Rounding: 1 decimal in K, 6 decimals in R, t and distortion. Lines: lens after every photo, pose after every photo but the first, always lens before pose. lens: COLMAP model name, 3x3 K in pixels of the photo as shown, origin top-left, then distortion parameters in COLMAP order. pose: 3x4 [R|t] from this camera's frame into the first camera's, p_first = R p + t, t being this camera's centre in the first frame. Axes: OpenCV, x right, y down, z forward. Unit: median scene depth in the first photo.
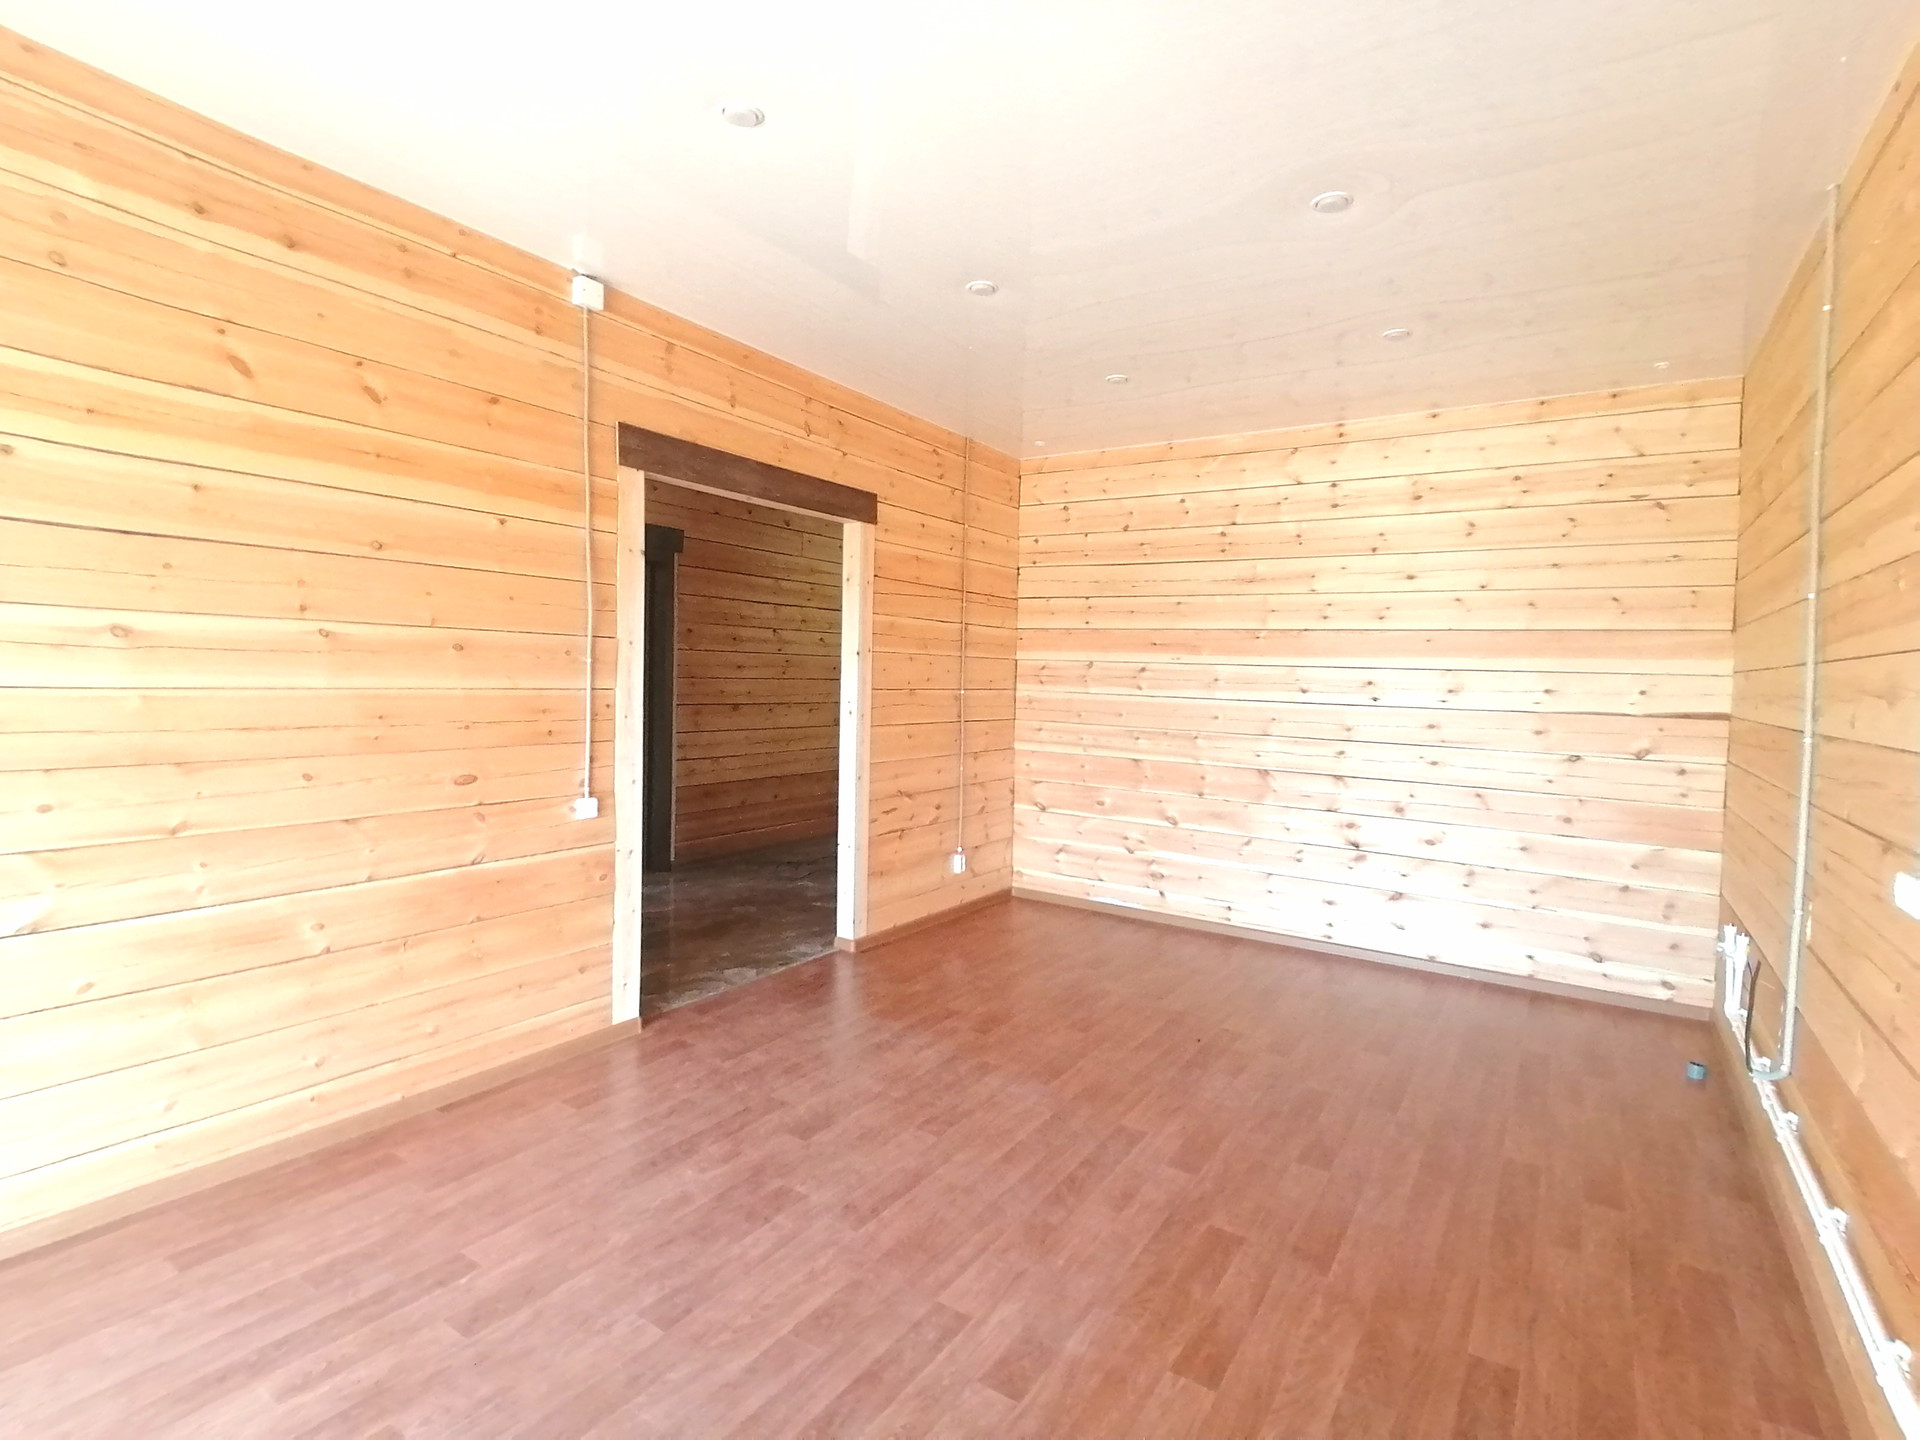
lens RADIAL K [[950.5, 0, 967.1], [0, 950.5, 716.1], [0, 0, 1]] dist [0.025163, -0.008587]
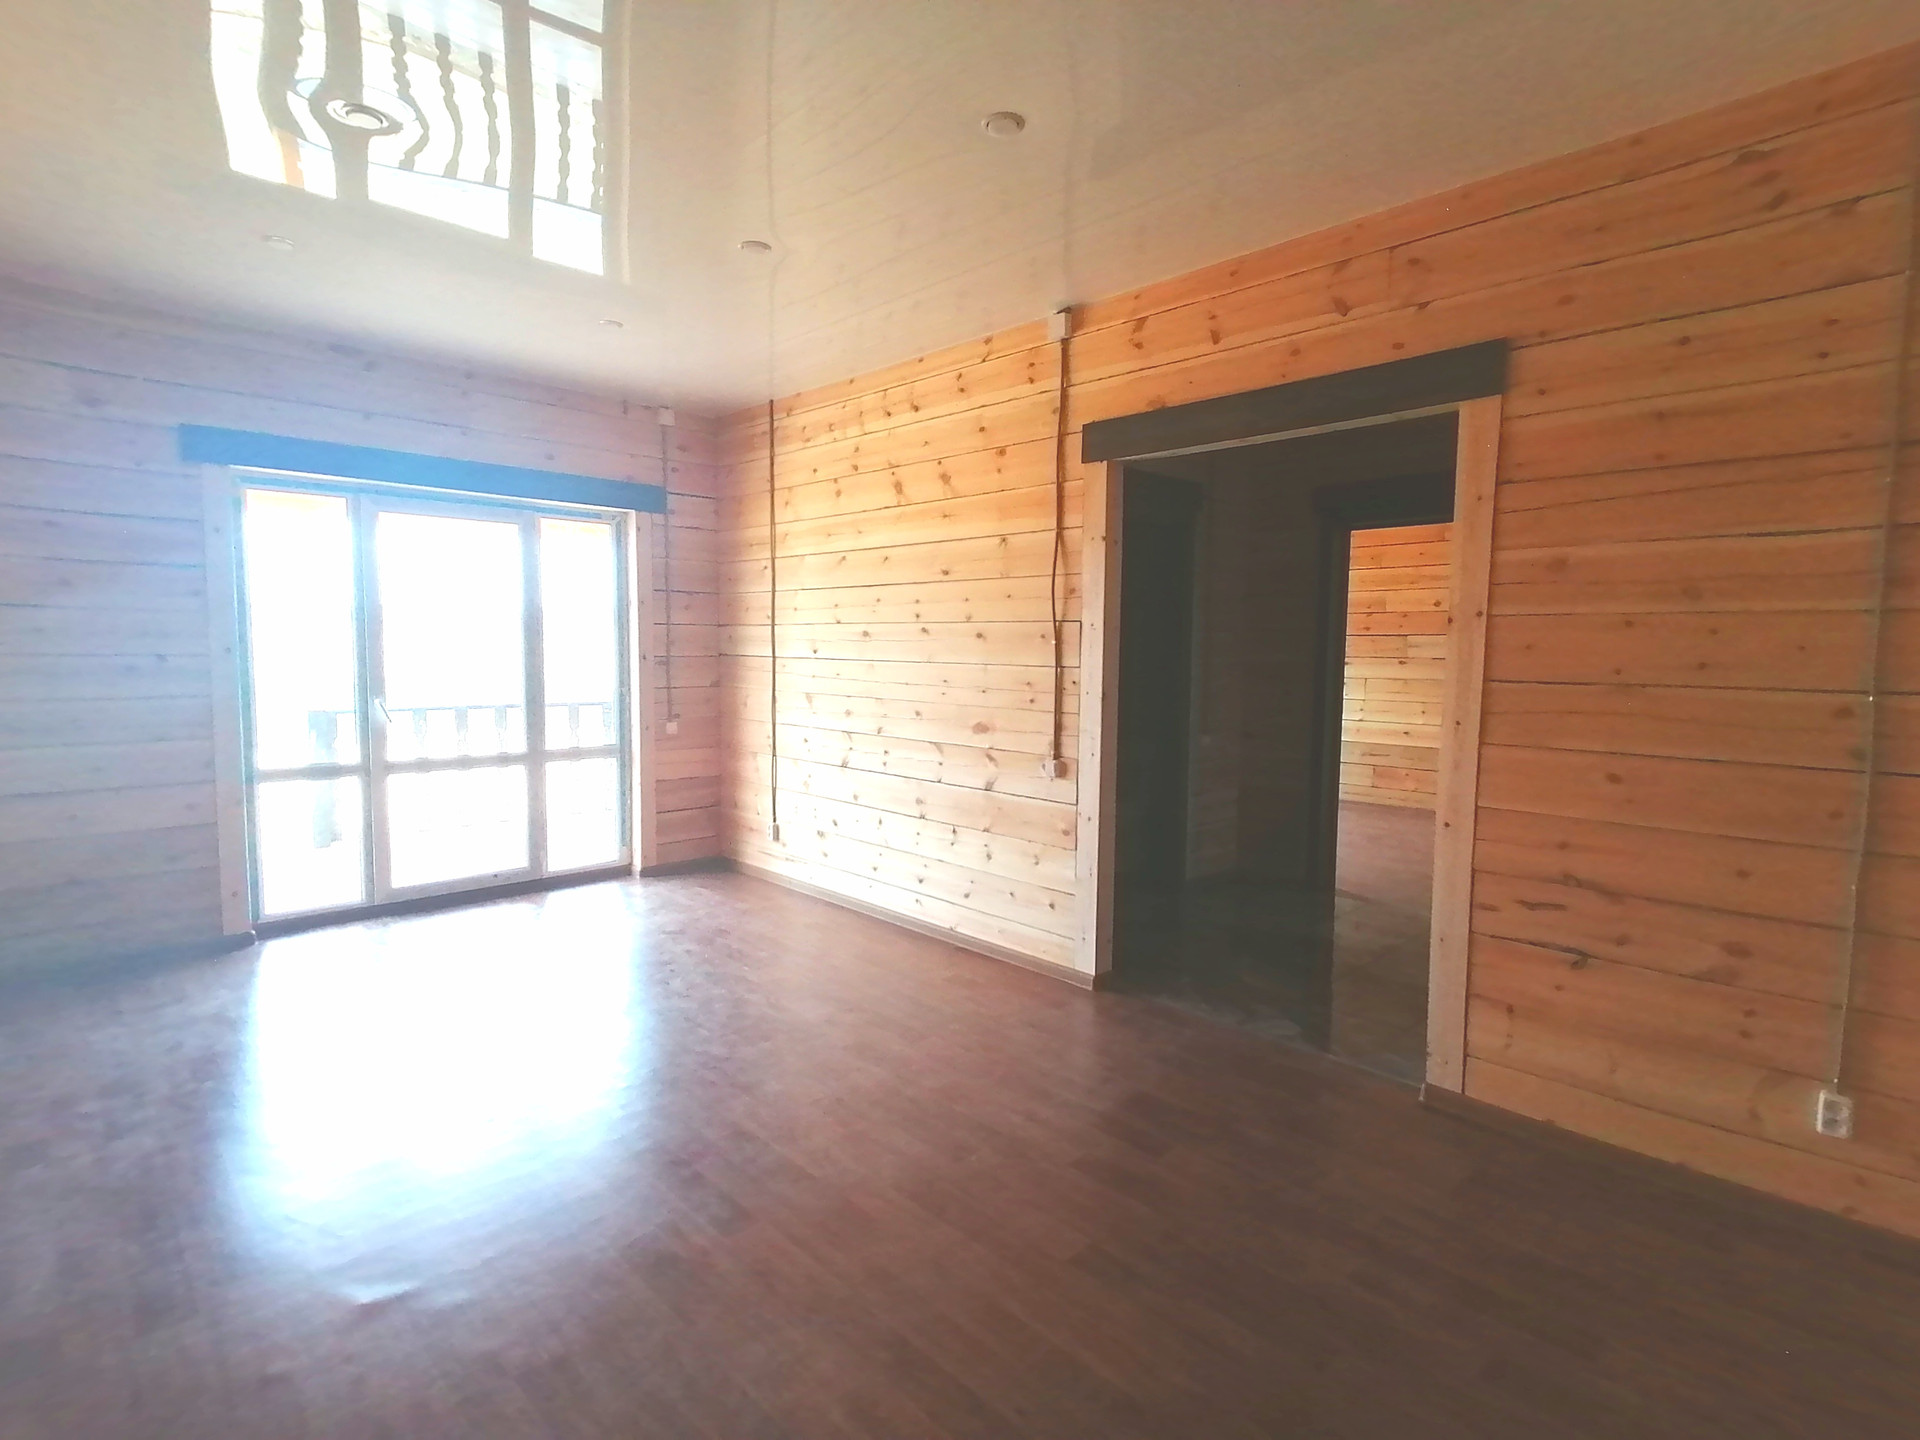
lens RADIAL K [[950.5, 0, 970.9], [0, 950.5, 719.0], [0, 0, 1]] dist [0.025163, -0.008587]
pose [[-0.218460, 0.044275, -0.974841, 0.518593], [-0.062504, 0.996284, 0.059256, -0.018715], [0.973842, 0.073876, -0.214881, 0.785308]]
